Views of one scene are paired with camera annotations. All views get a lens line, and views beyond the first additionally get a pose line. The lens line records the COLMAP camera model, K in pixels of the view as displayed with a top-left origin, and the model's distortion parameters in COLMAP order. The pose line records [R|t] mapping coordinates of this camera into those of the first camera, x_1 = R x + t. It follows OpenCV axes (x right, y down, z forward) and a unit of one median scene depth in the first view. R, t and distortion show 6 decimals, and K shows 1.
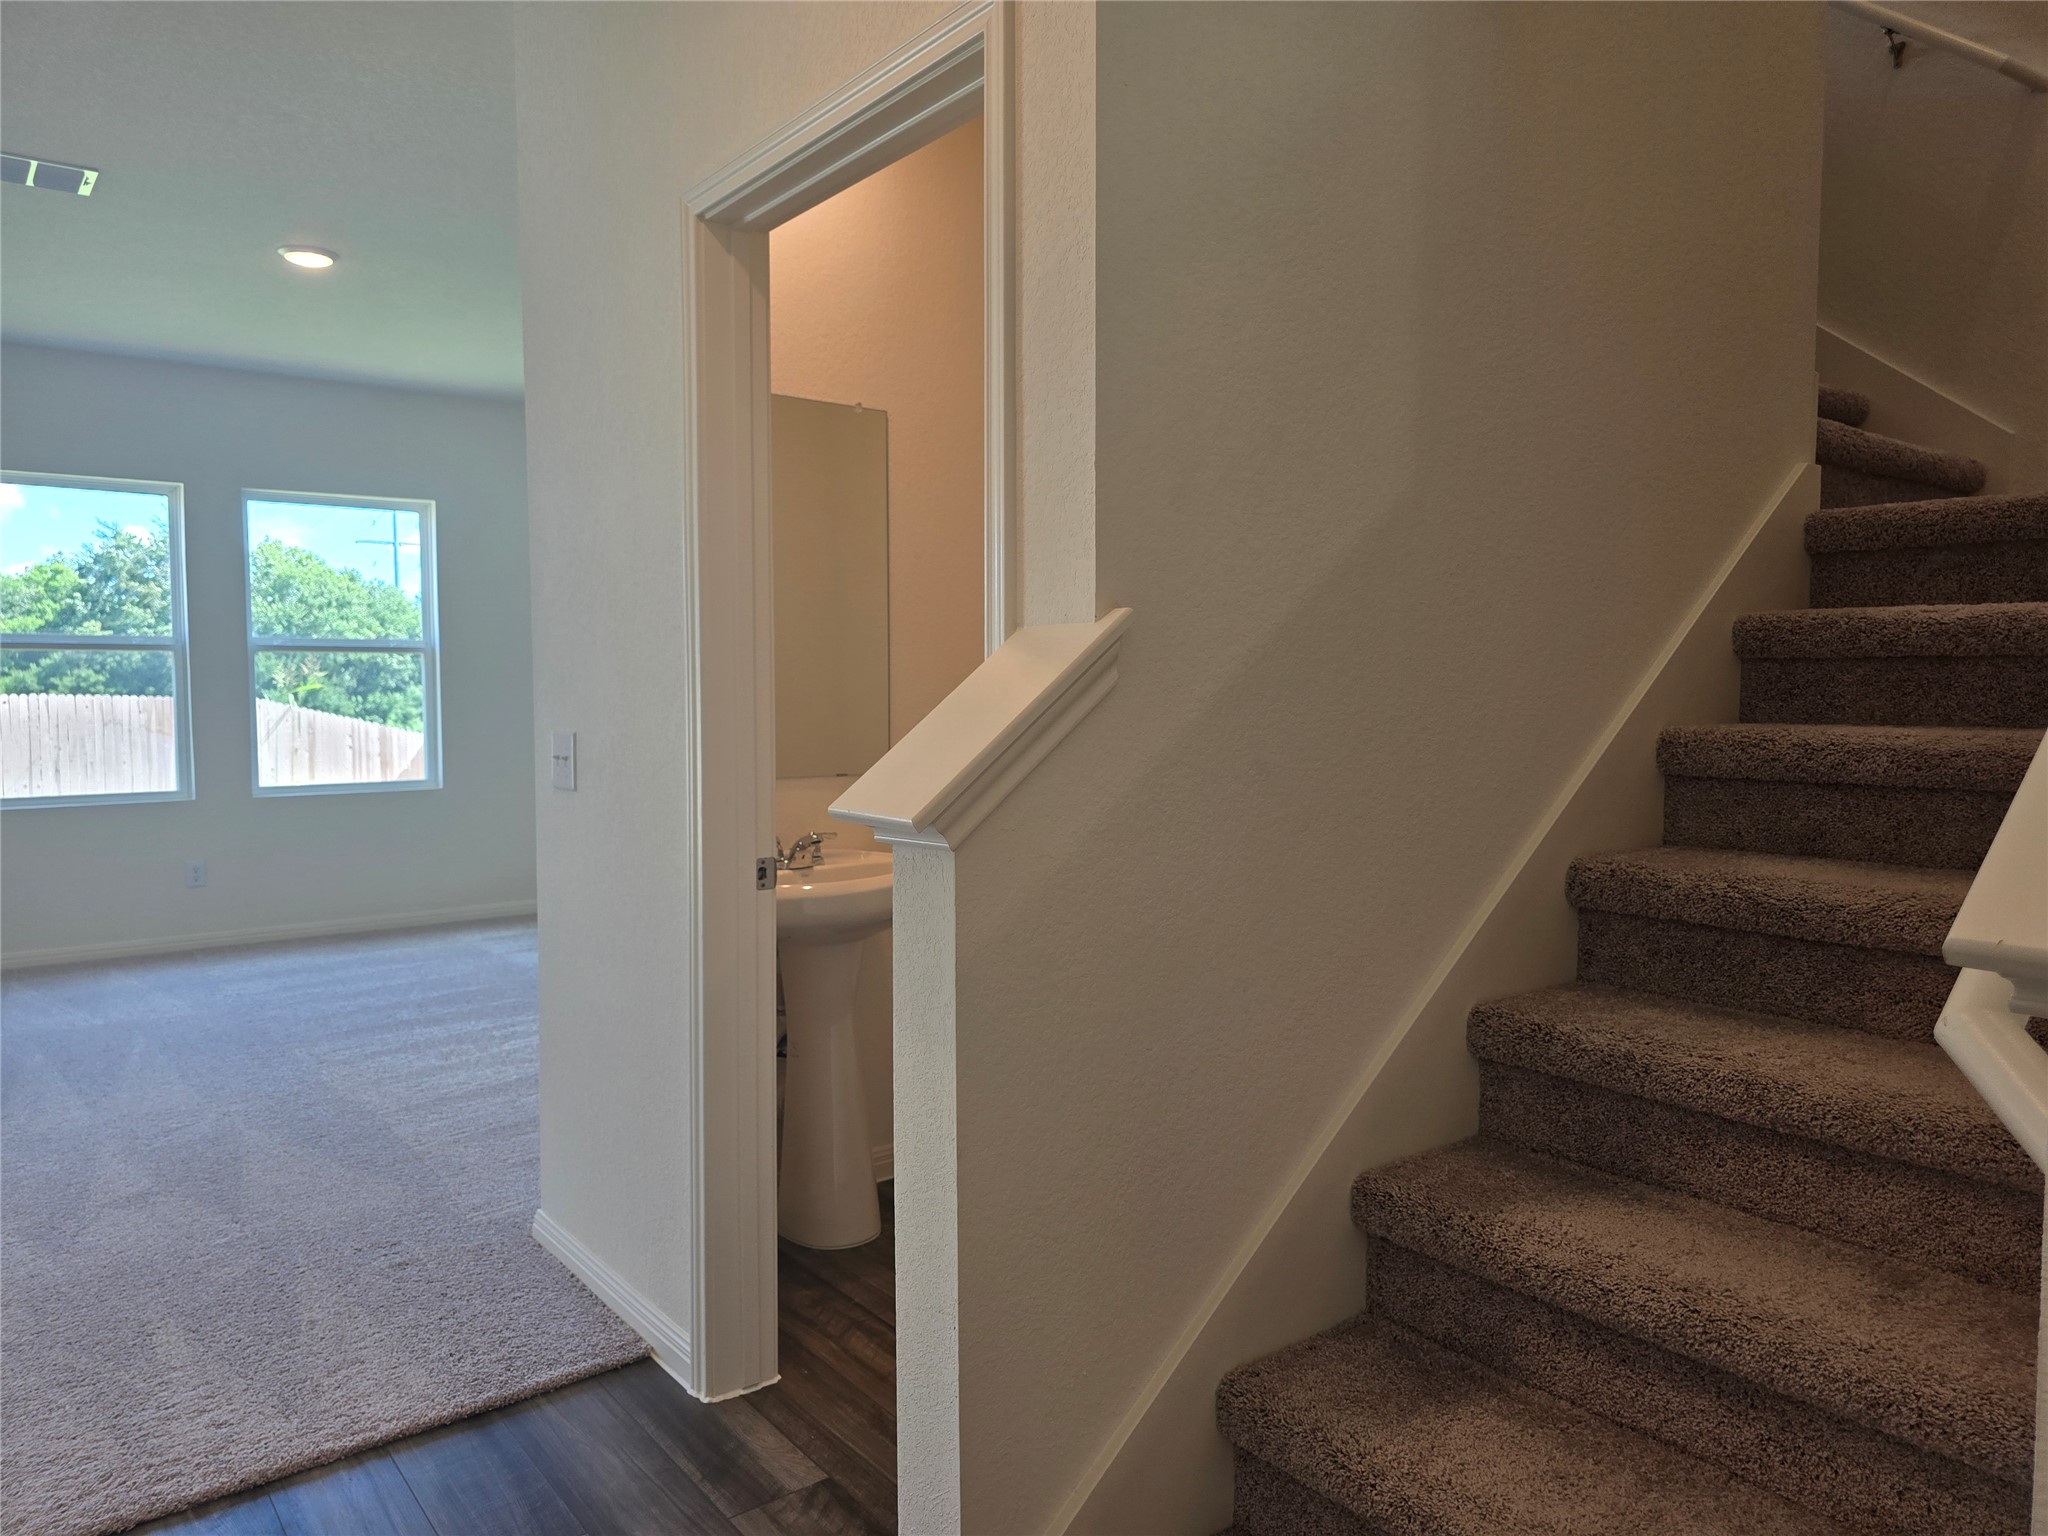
lens RADIAL K [[1384.5, 0, 1018.0], [0, 1384.5, 755.9], [0, 0, 1]] dist [0.021540, -0.004954]
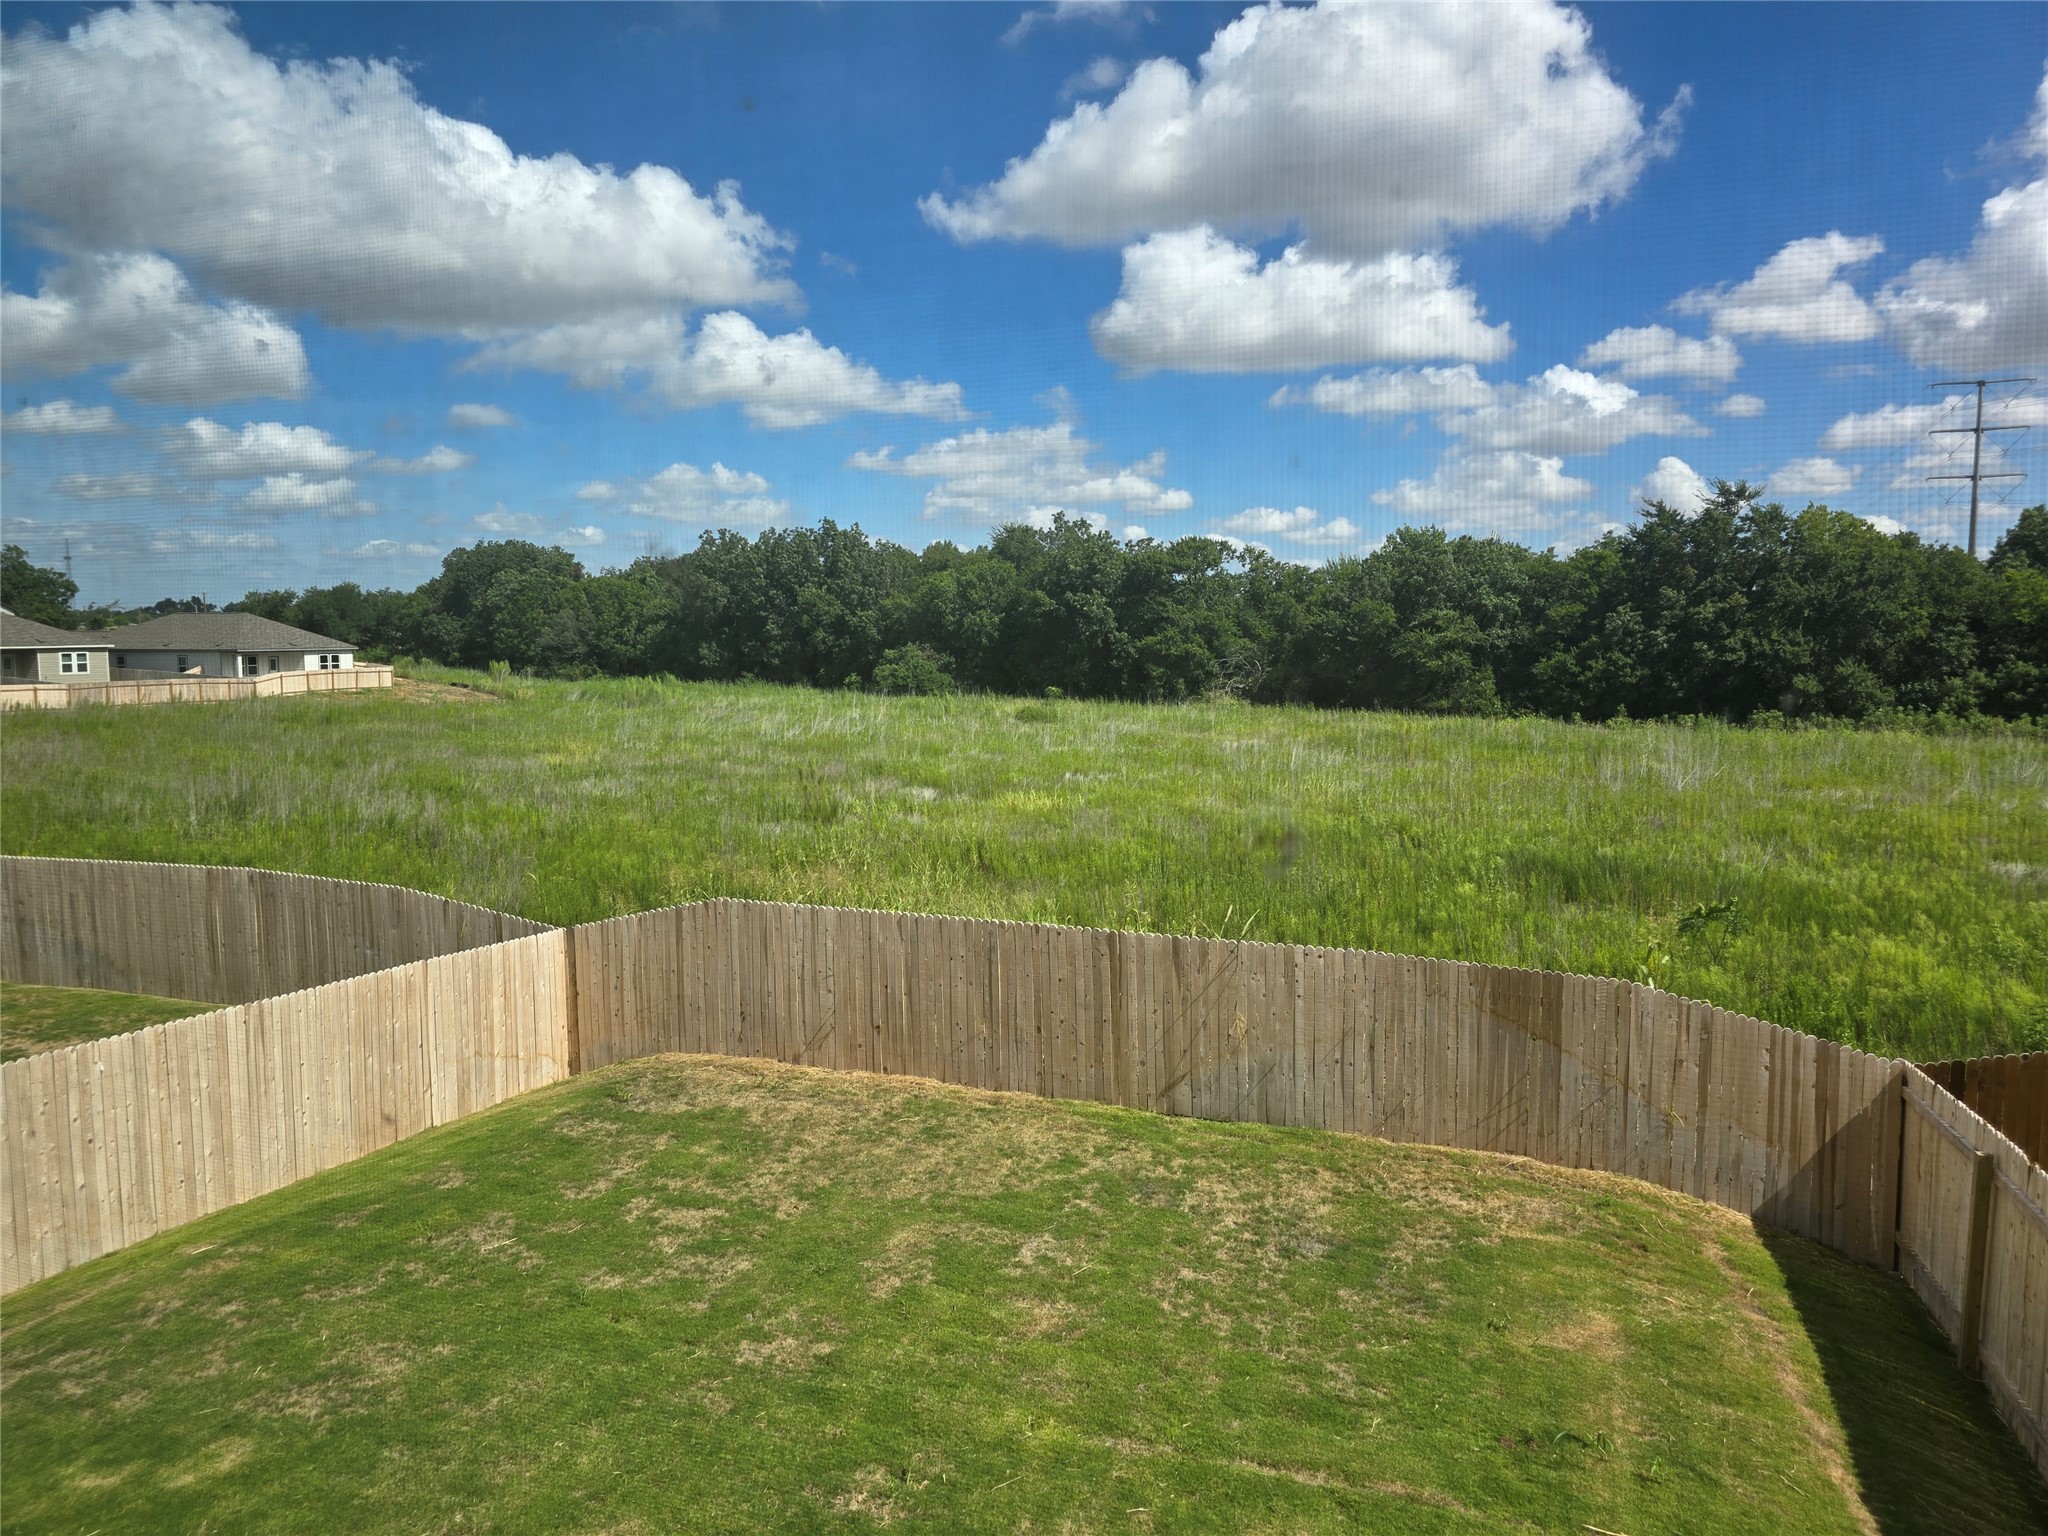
lens RADIAL K [[1390.9, 0, 1023.4], [0, 1390.9, 739.2], [0, 0, 1]] dist [0.084017, -0.094180]
pose [[0.534629, 0.069442, -0.842229, -0.144121], [-0.042692, 0.997565, 0.055150, -0.188518], [0.844008, 0.006472, 0.536292, 0.406522]]
